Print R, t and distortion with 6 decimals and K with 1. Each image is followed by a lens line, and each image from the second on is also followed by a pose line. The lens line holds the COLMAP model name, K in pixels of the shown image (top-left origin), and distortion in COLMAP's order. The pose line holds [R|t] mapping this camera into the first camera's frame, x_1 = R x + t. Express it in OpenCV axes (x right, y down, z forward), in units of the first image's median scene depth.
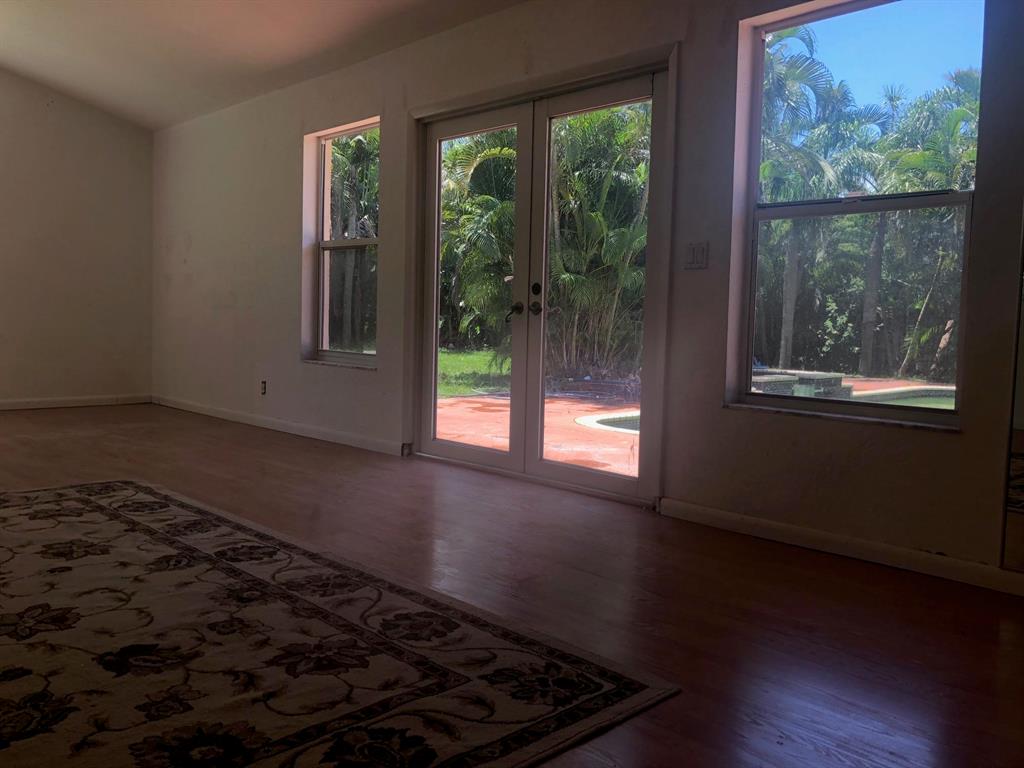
lens RADIAL K [[836.1, 0, 514.9], [0, 836.1, 380.2], [0, 0, 1]] dist [0.037329, -0.034171]
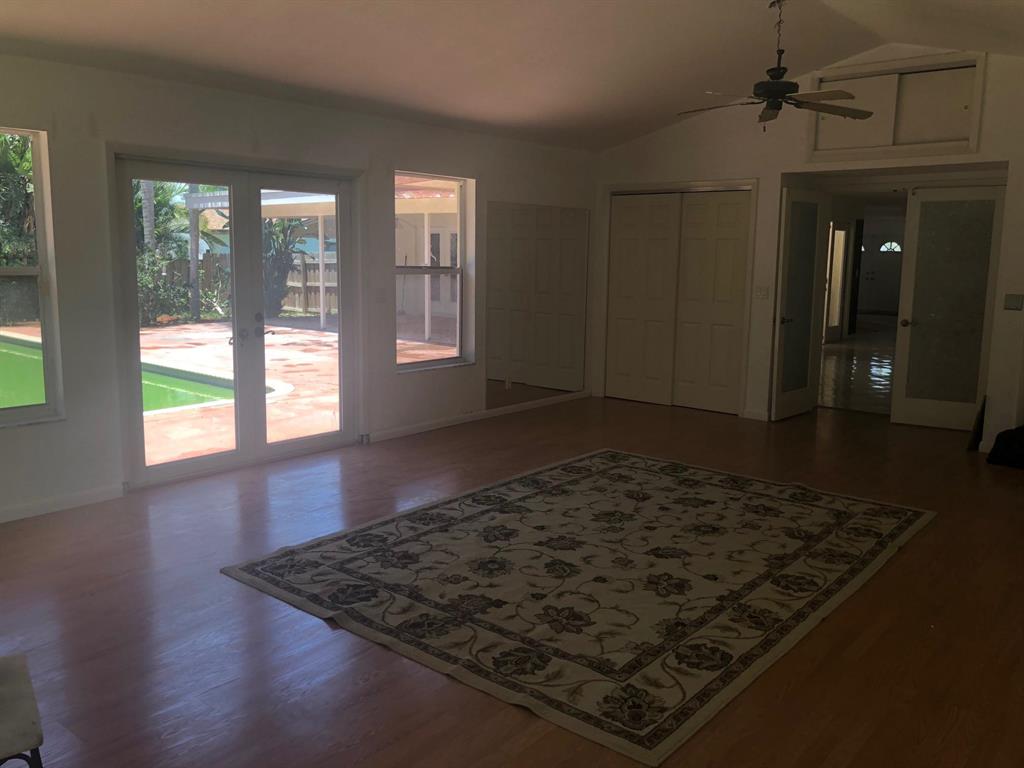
lens RADIAL K [[836.1, 0, 514.0], [0, 836.1, 383.1], [0, 0, 1]] dist [0.037329, -0.034171]
pose [[-0.092874, -0.181777, 0.978944, -2.161140], [0.061423, 0.980275, 0.187851, -0.378004], [-0.993781, 0.077576, -0.079877, 1.196616]]
